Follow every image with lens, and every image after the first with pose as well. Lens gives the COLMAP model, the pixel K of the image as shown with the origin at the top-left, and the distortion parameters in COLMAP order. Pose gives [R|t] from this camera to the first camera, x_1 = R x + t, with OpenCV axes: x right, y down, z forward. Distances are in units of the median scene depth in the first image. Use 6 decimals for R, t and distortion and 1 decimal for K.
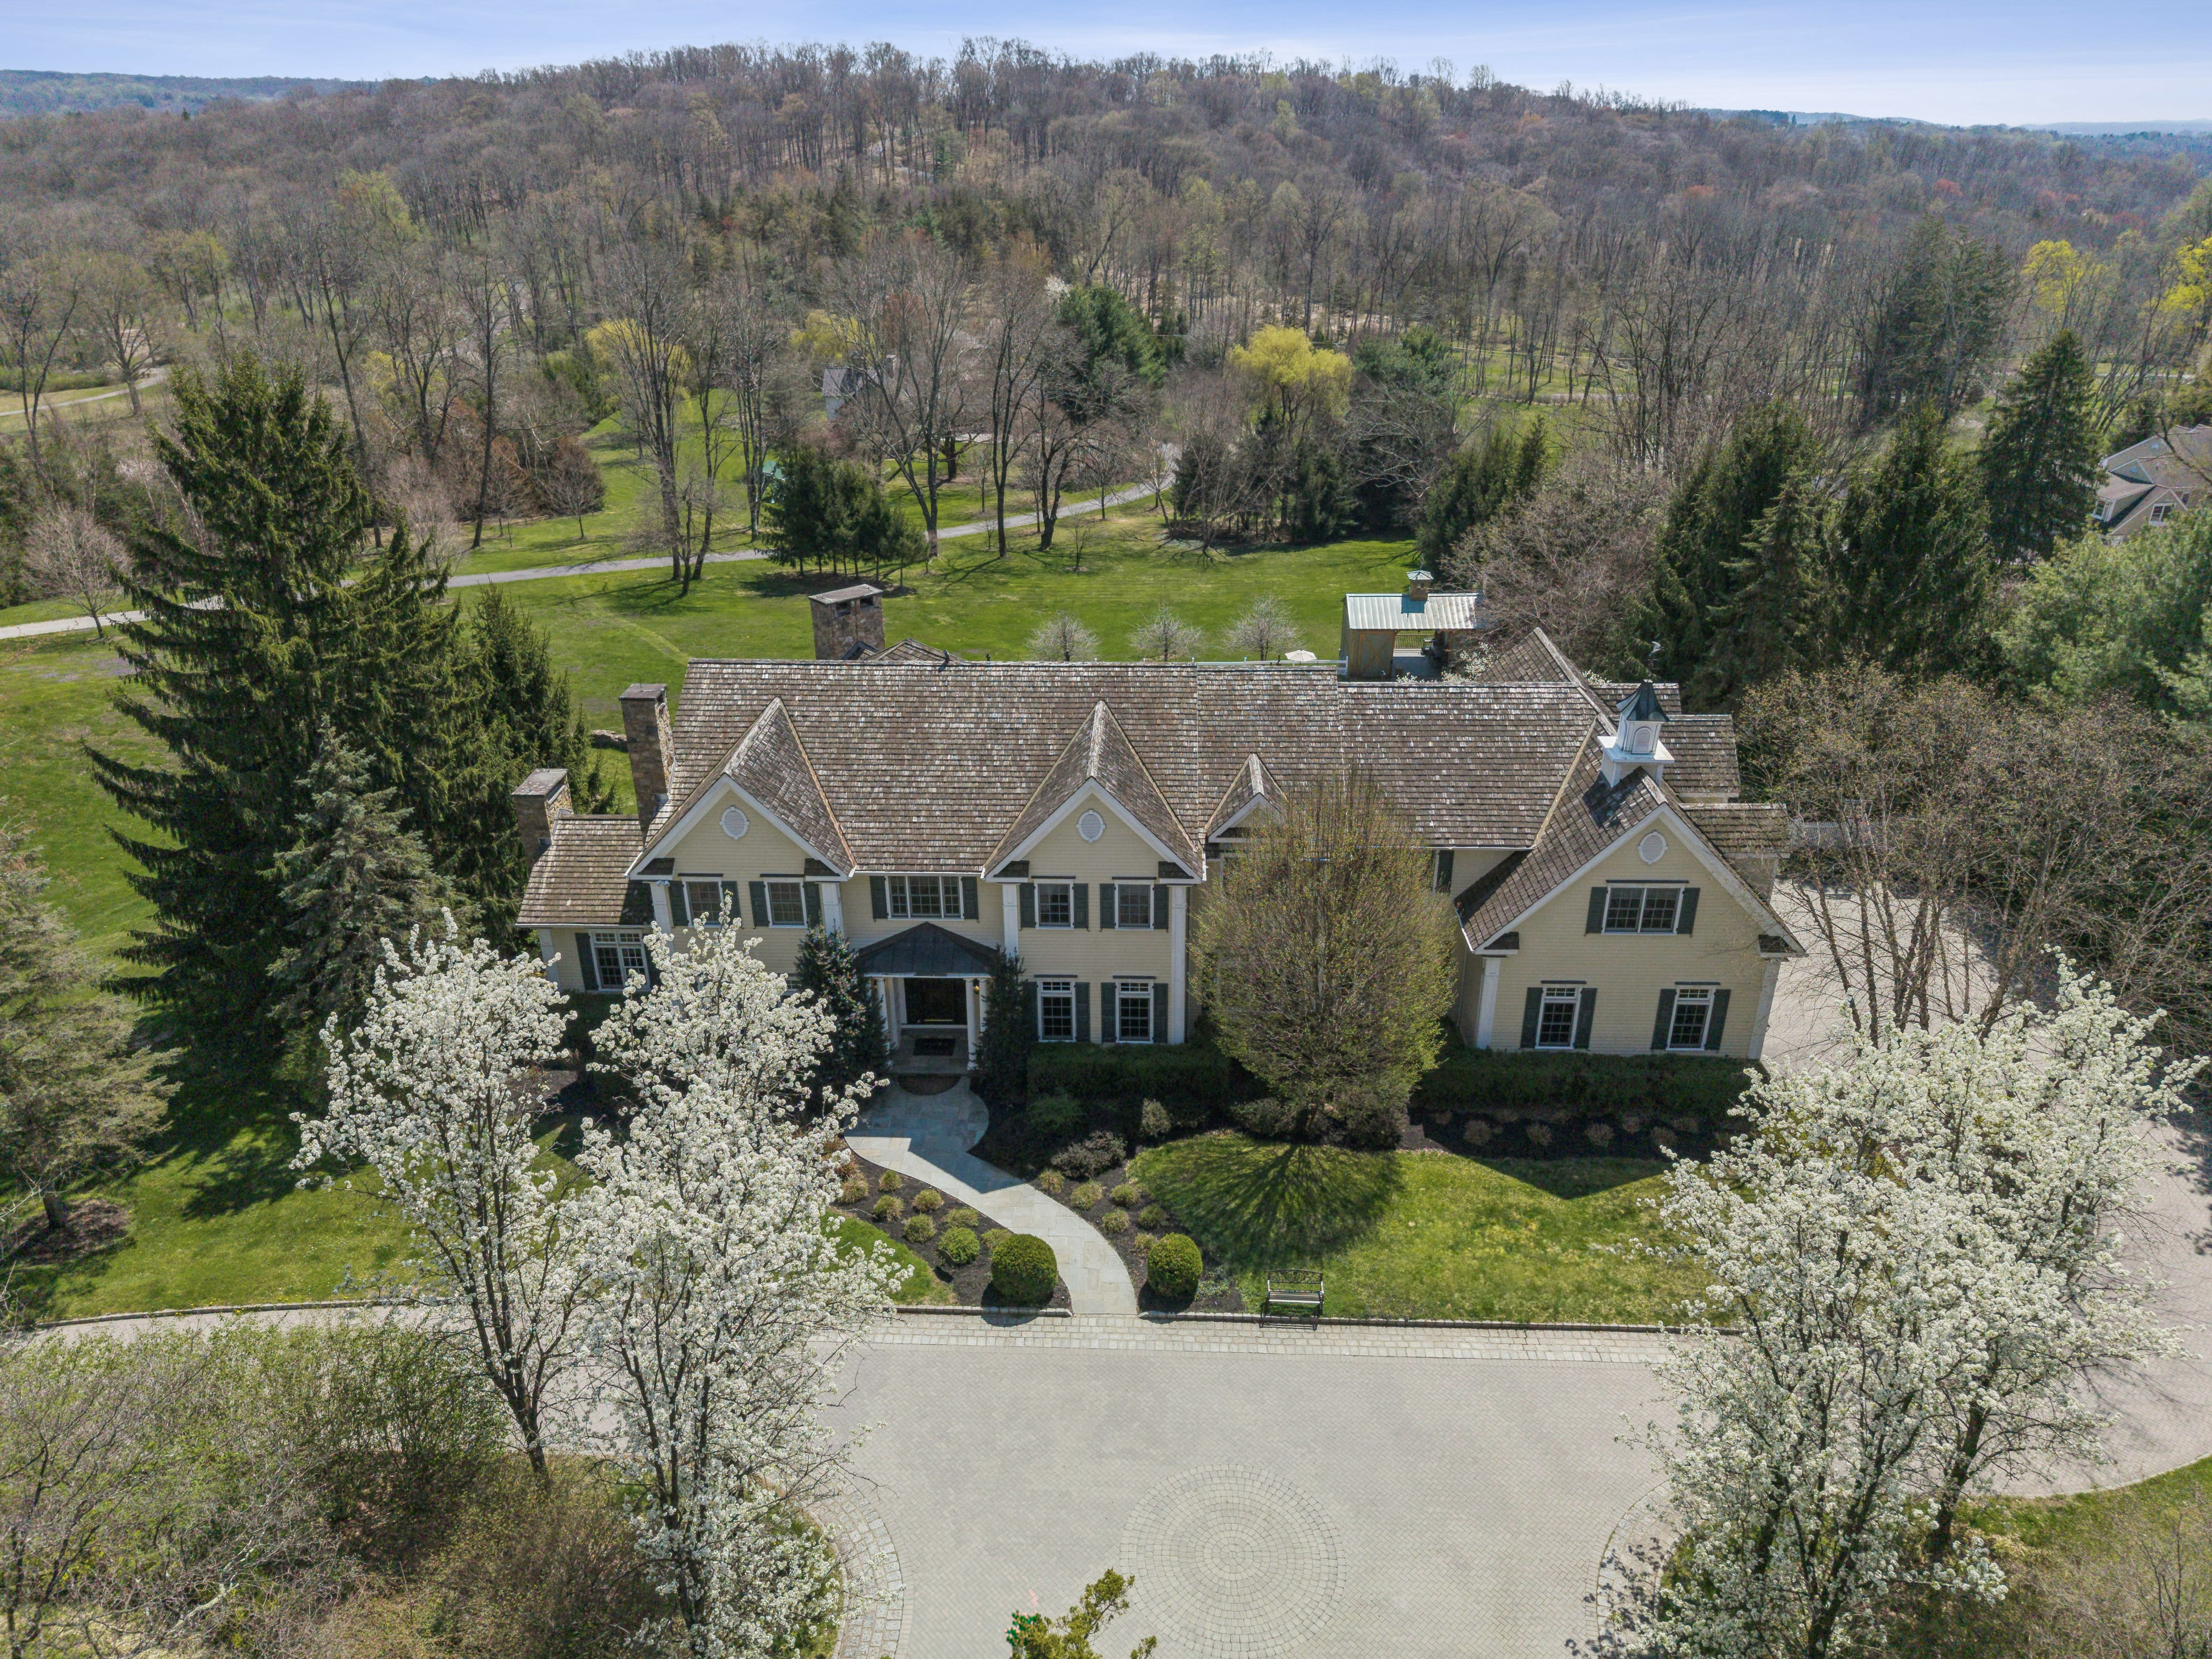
lens RADIAL K [[1475.1, 0, 1337.4], [0, 1475.1, 827.2], [0, 0, 1]] dist [0.021116, -0.062620]
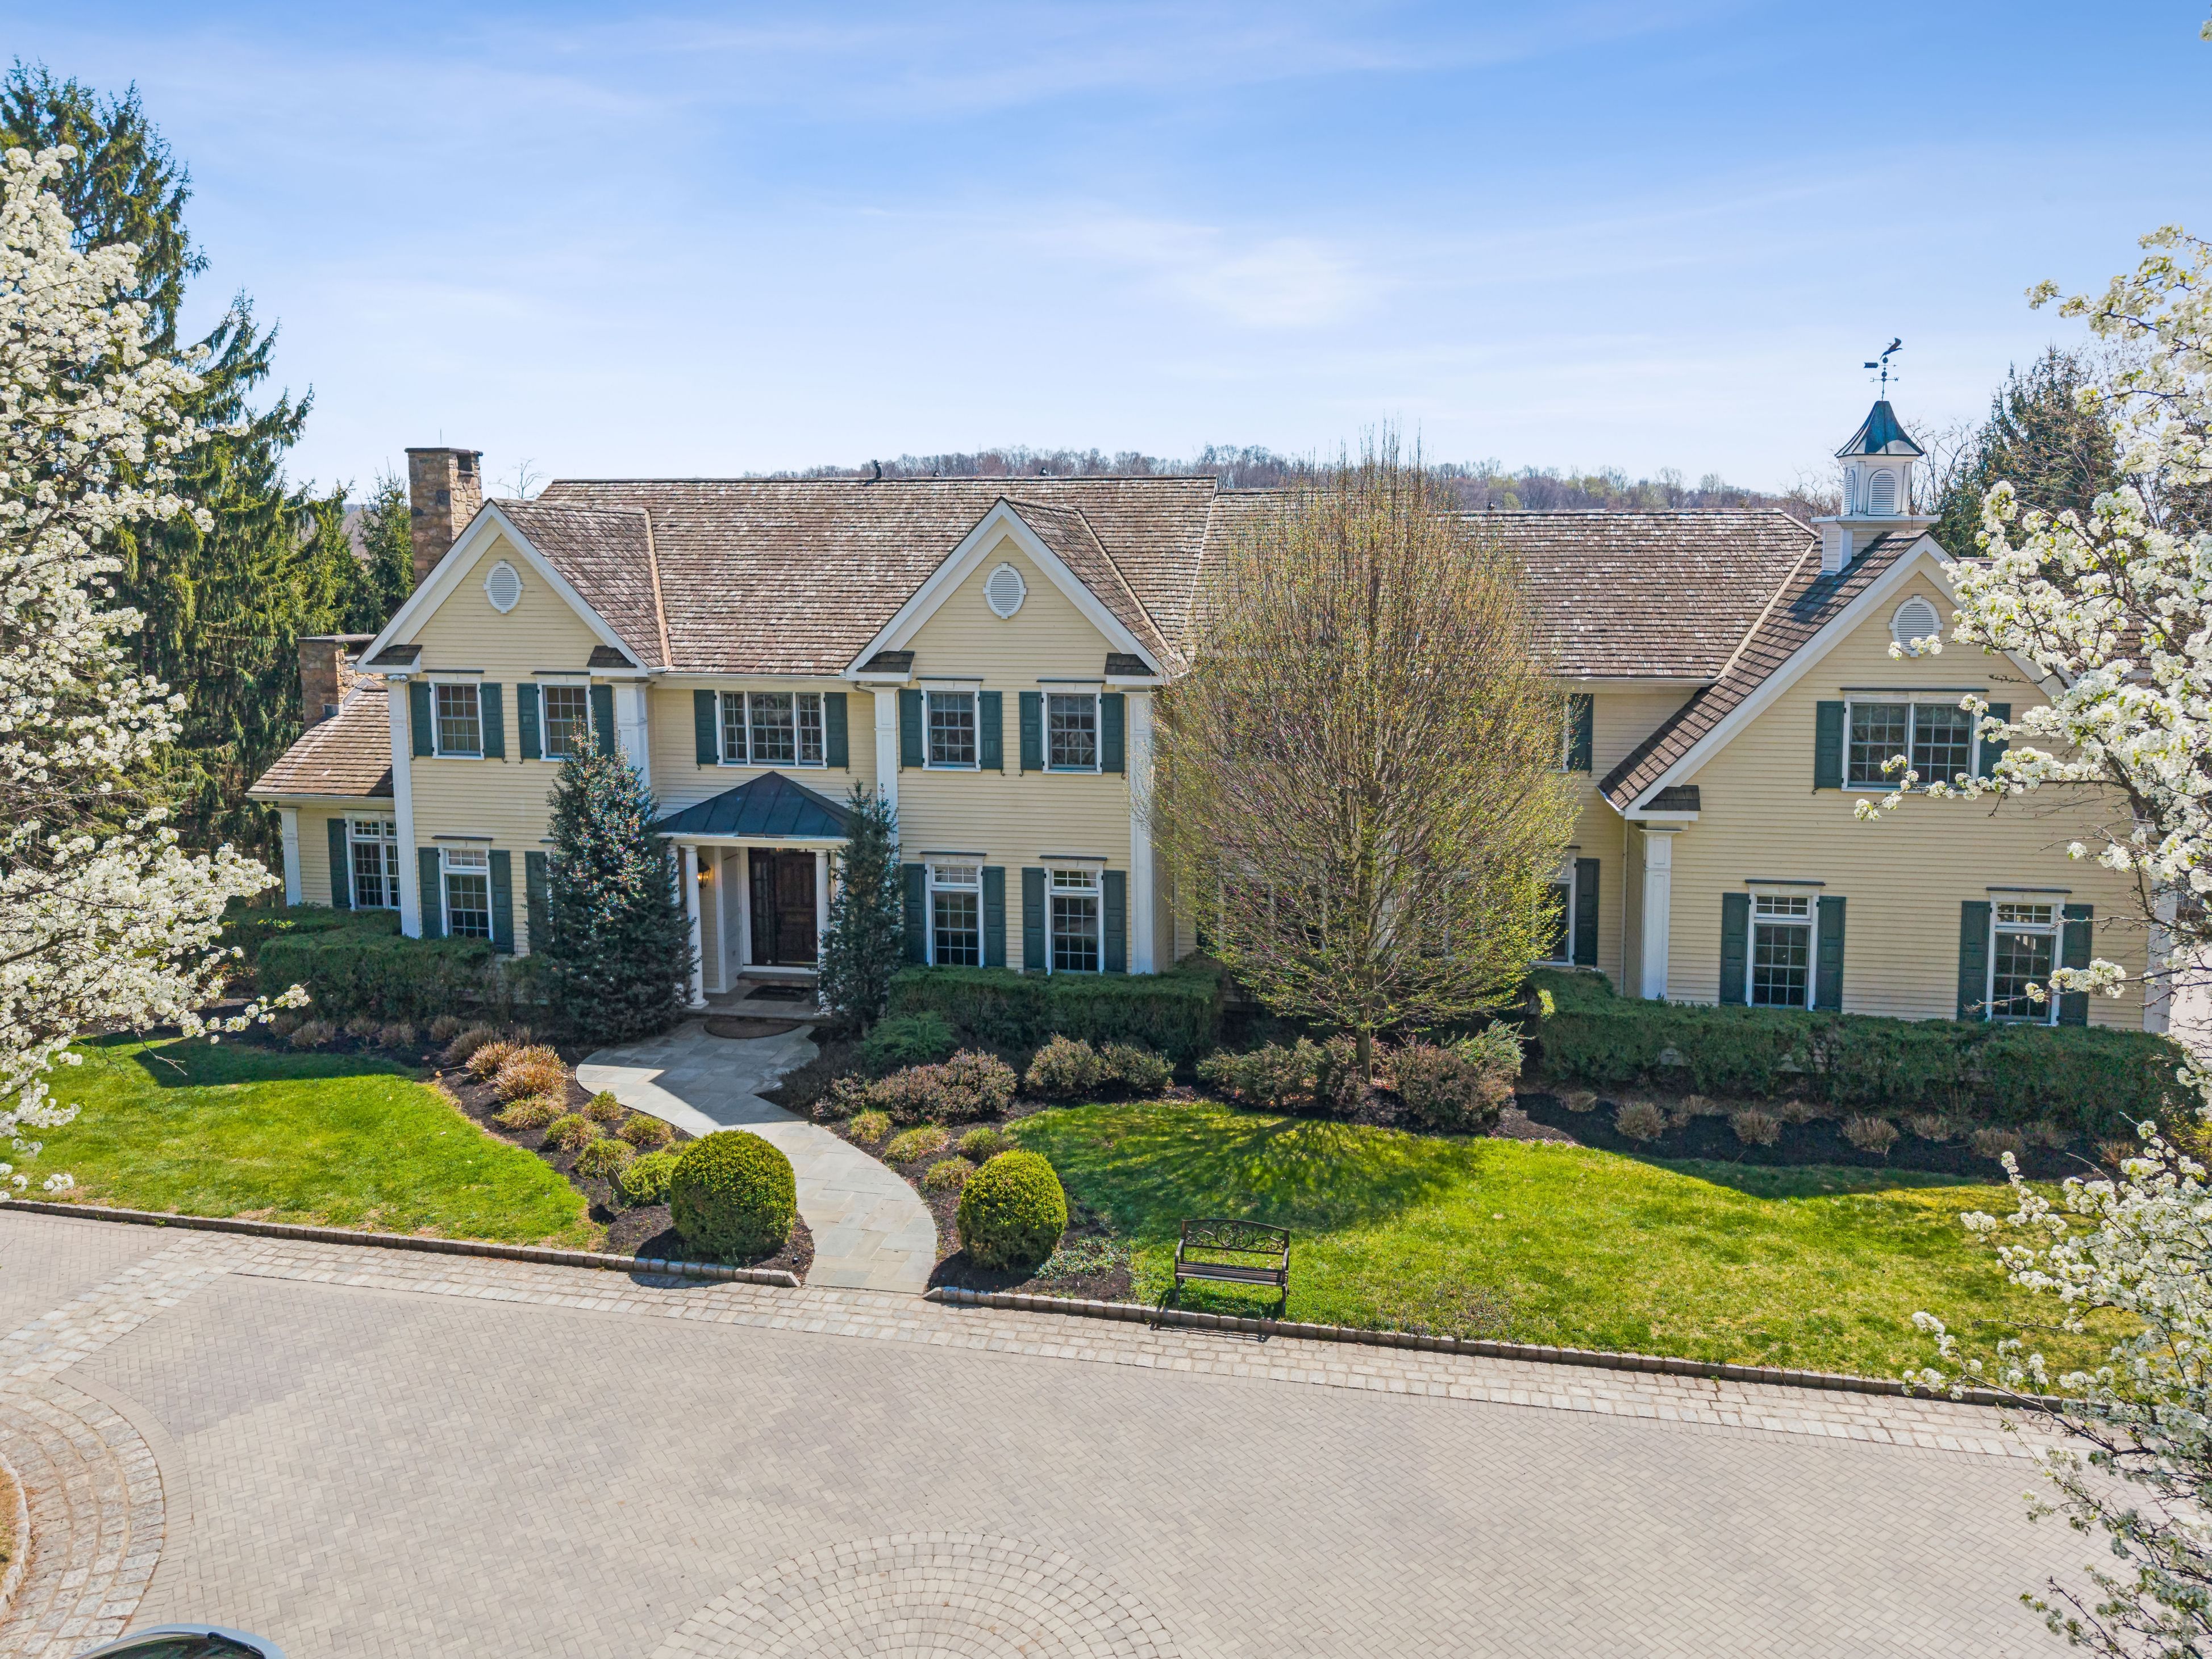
lens RADIAL K [[1475.1, 0, 1337.4], [0, 1475.1, 827.2], [0, 0, 1]] dist [0.021116, -0.062620]
pose [[0.983868, -0.030501, -0.176277, 0.087528], [-0.028556, 0.945948, -0.323059, 0.297248], [0.176603, 0.322881, 0.929817, 0.440579]]
